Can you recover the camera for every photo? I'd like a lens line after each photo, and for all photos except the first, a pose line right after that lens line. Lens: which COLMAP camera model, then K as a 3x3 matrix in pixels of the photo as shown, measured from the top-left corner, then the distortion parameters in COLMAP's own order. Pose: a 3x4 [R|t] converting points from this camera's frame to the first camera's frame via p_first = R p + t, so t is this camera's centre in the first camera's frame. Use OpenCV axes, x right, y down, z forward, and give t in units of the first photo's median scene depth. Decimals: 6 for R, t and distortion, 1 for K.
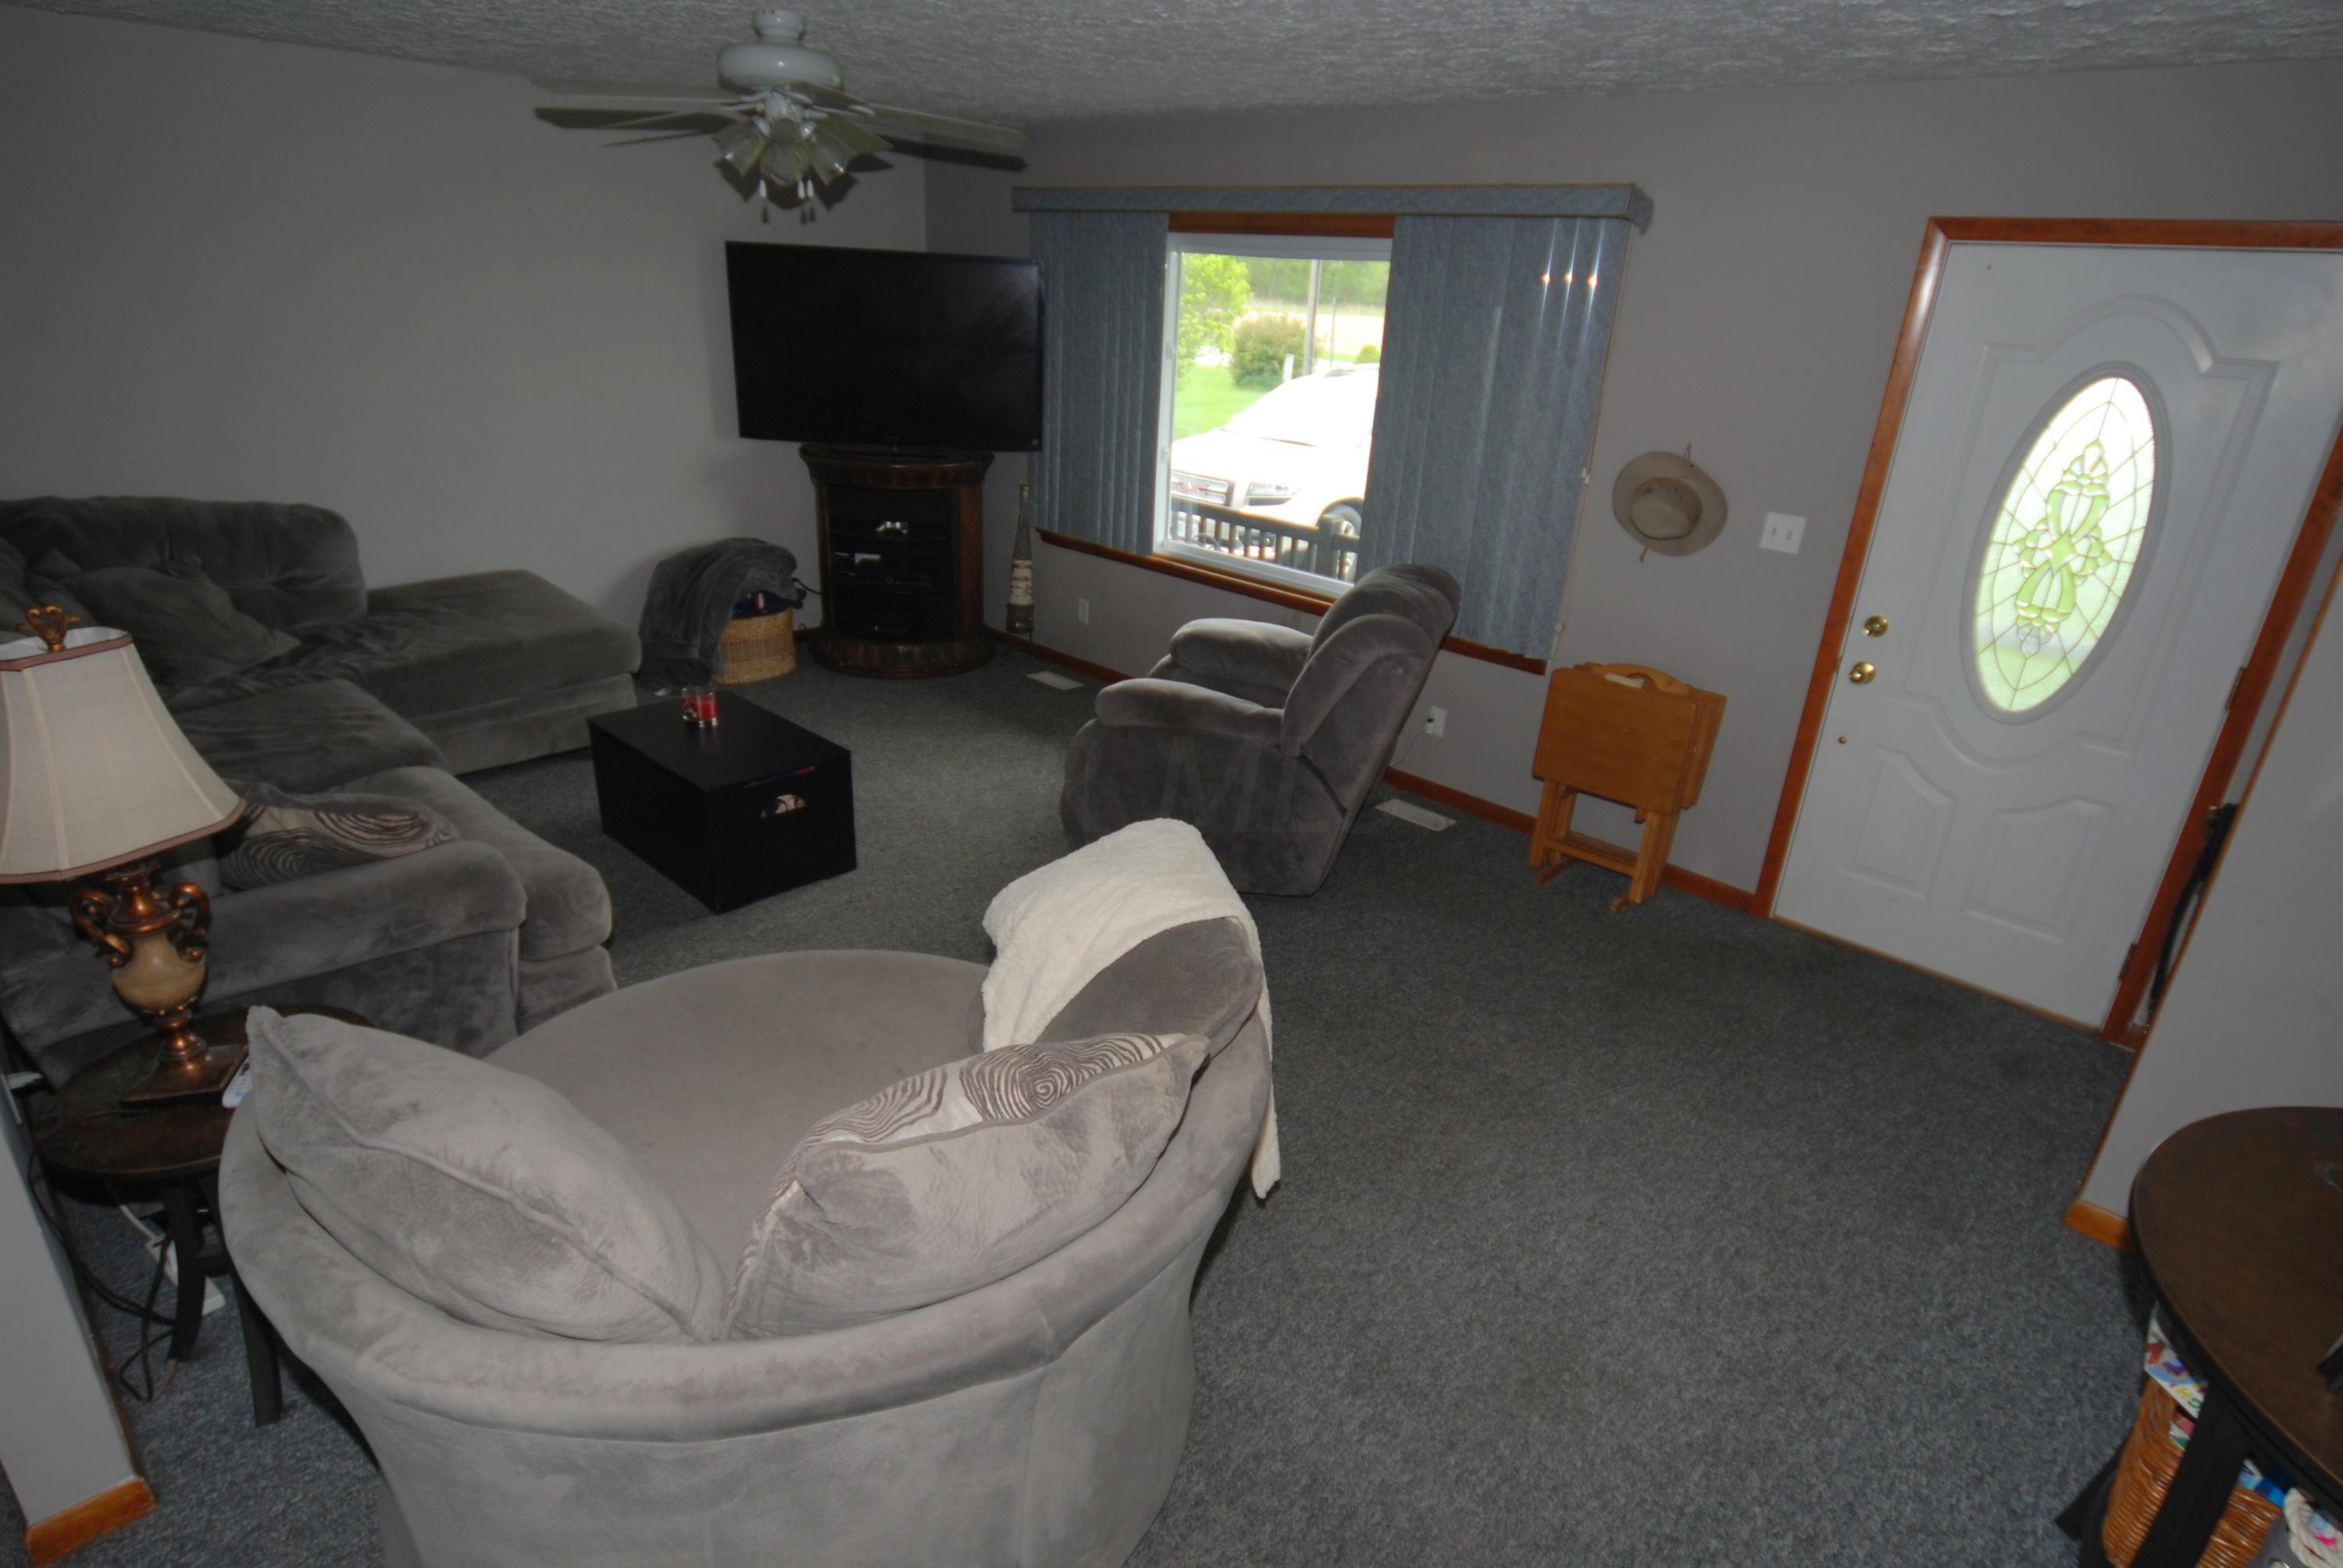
lens RADIAL K [[1252.1, 0, 1181.3], [0, 1252.1, 800.9], [0, 0, 1]] dist [-0.011017, 0.002460]
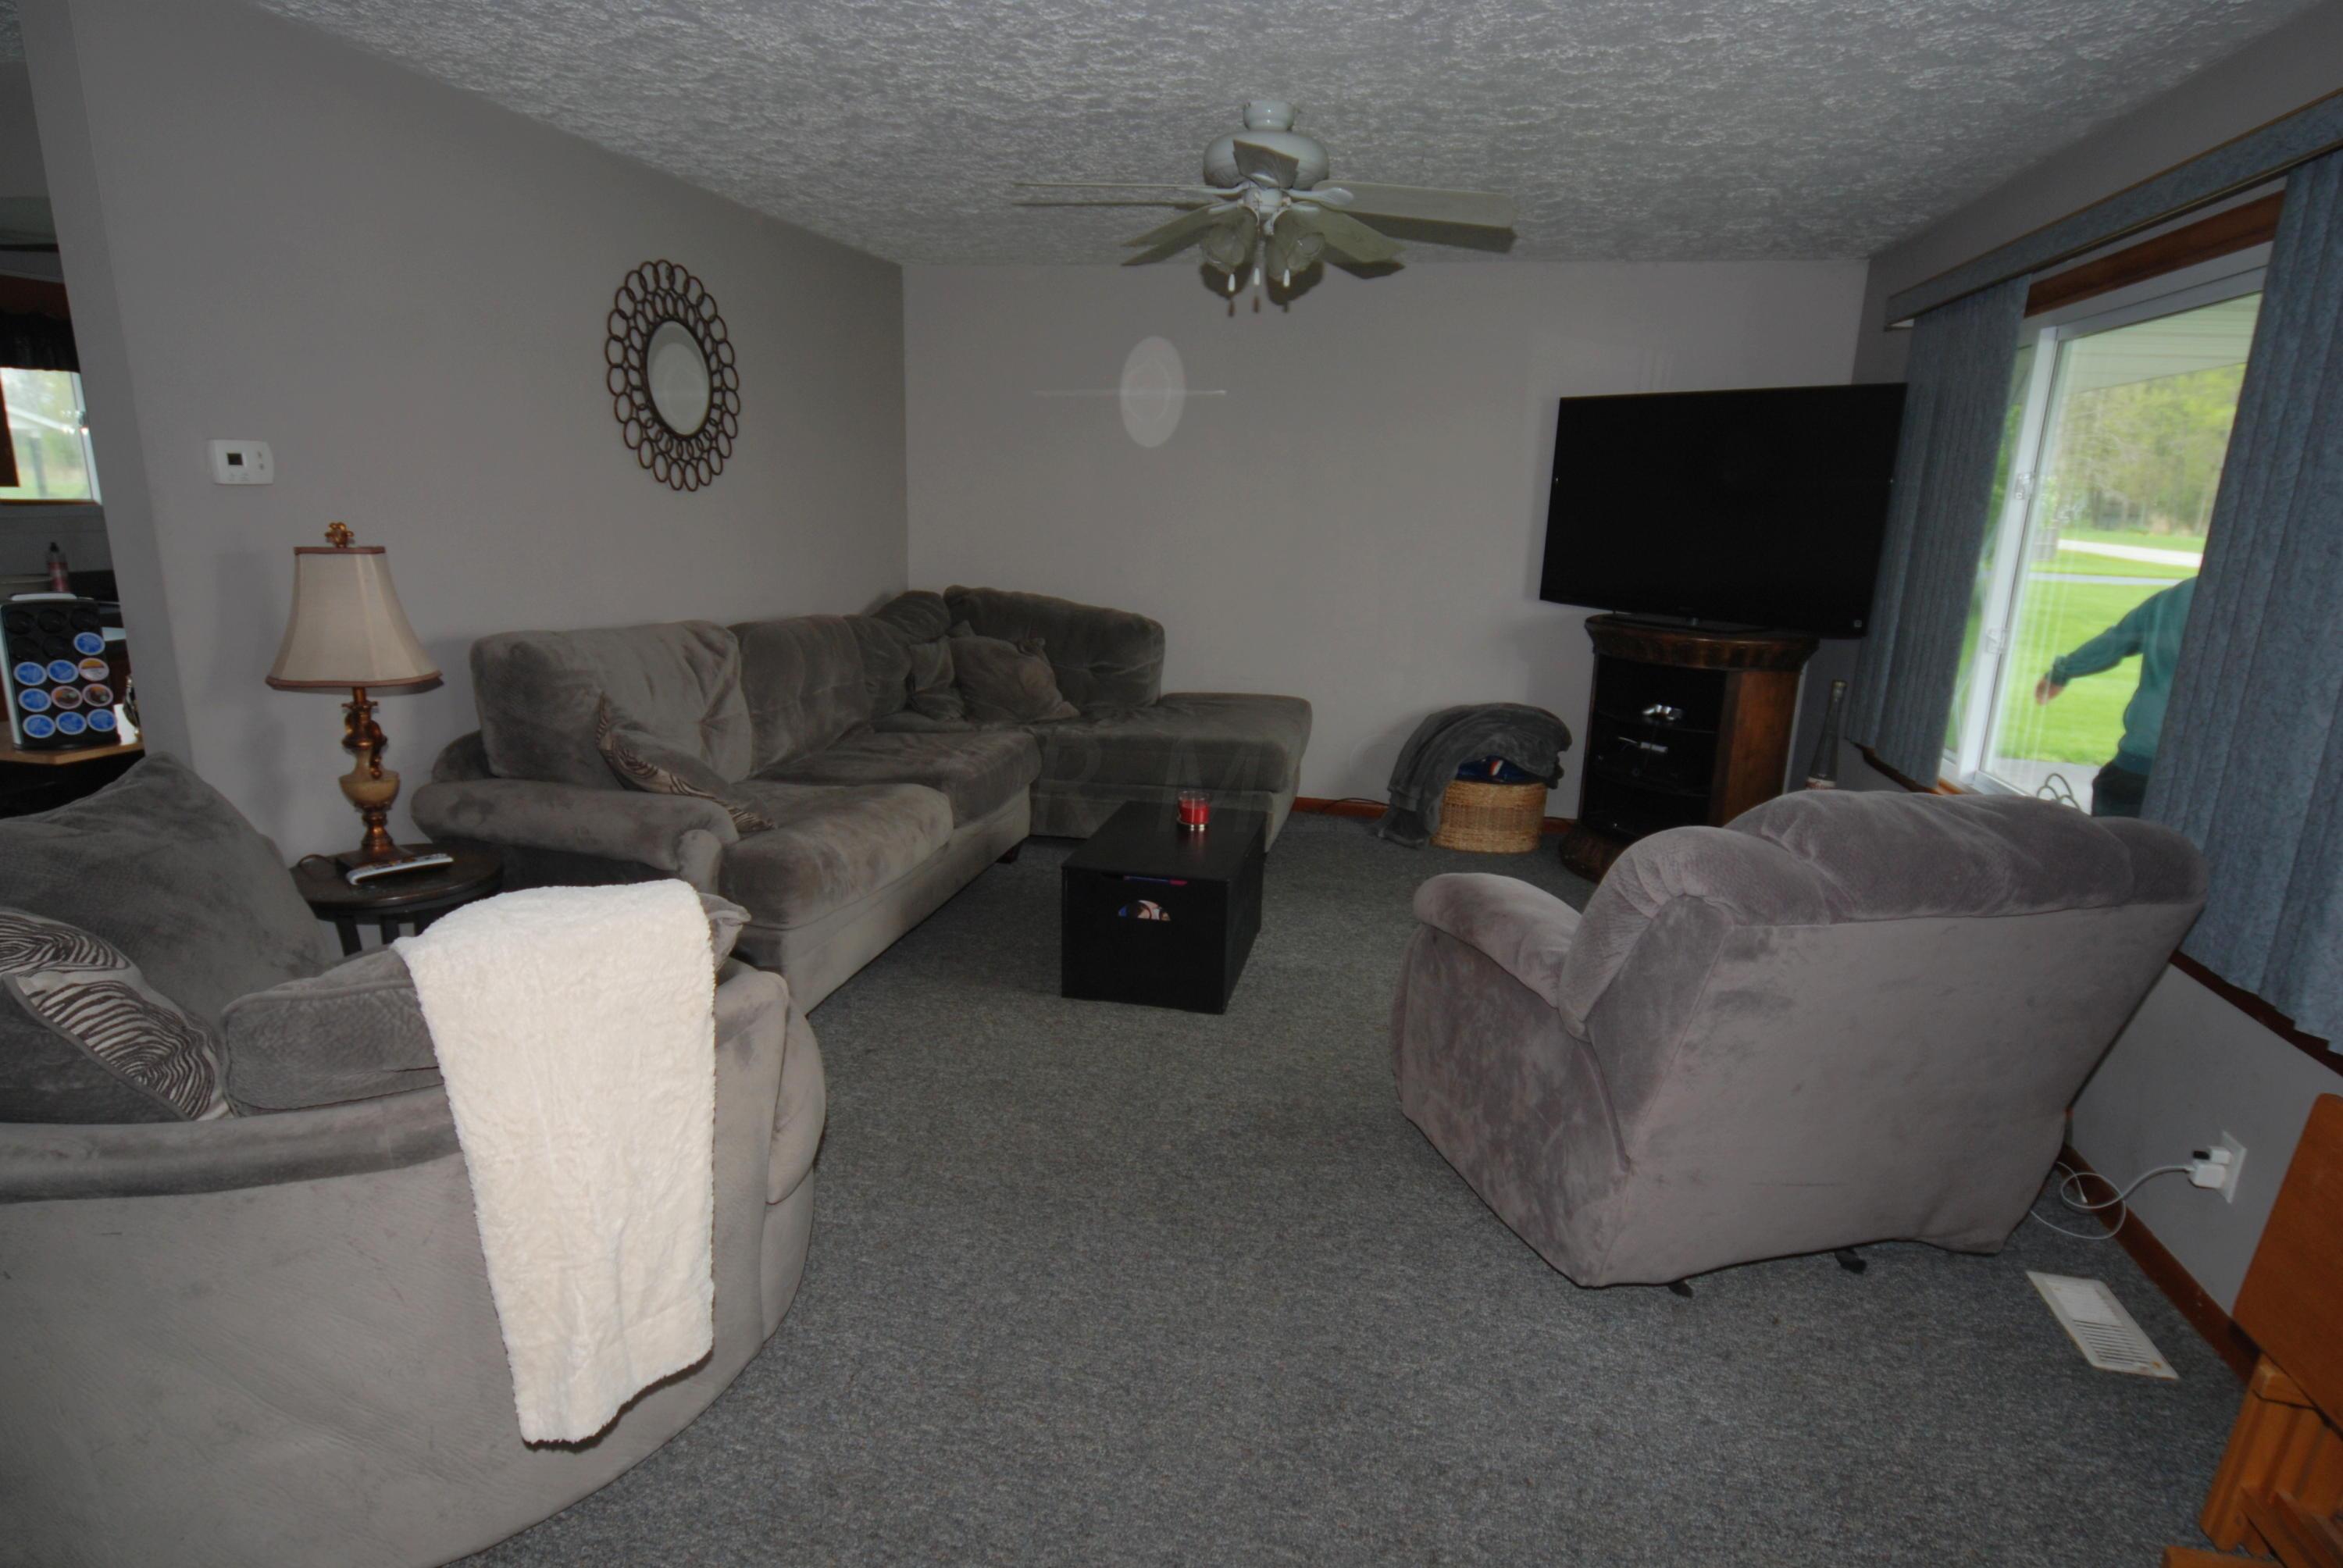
lens RADIAL K [[1252.1, 0, 1171.3], [0, 1252.1, 788.8], [0, 0, 1]] dist [-0.011017, 0.002460]
pose [[0.518109, 0.162379, -0.839759, 0.430867], [-0.332011, 0.943007, -0.022498, -0.063324], [0.788246, 0.290466, 0.542492, 0.442336]]
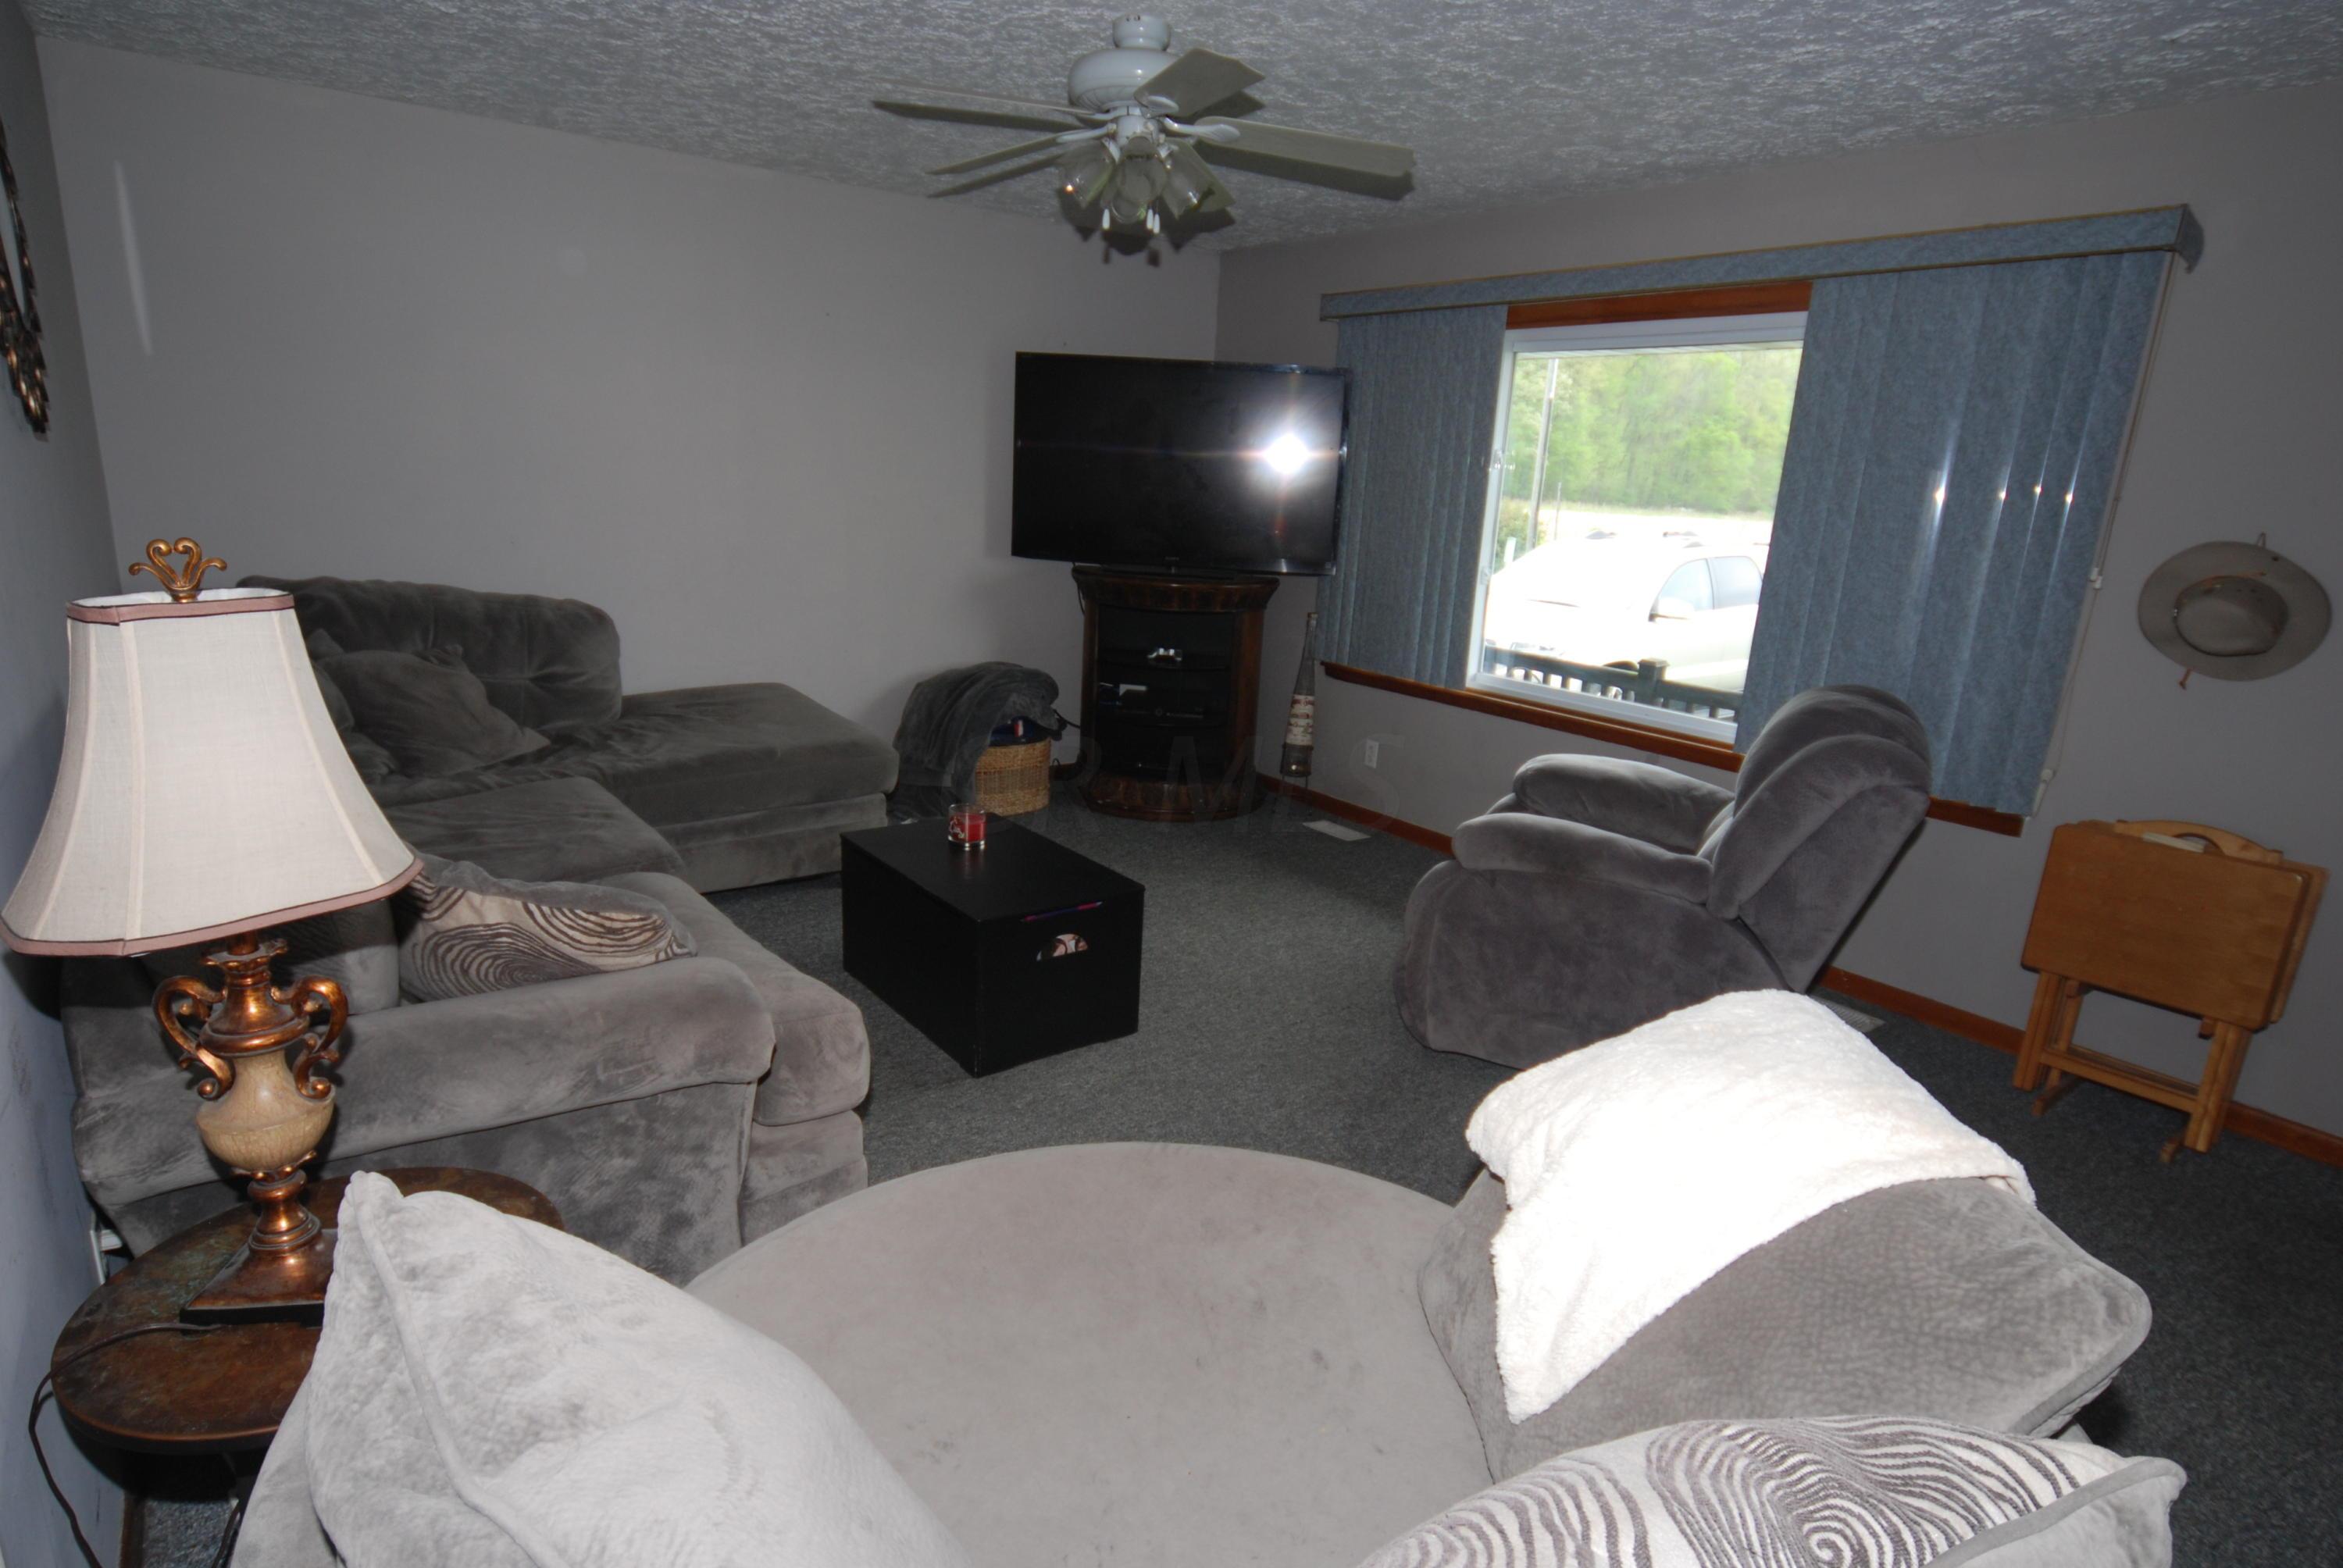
lens RADIAL K [[1252.1, 0, 1176.5], [0, 1252.1, 797.1], [0, 0, 1]] dist [-0.011017, 0.002460]
pose [[0.987492, 0.037823, -0.153065, -0.114120], [-0.059846, 0.988065, -0.141937, 0.017202], [0.145869, 0.149322, 0.977970, 0.183049]]
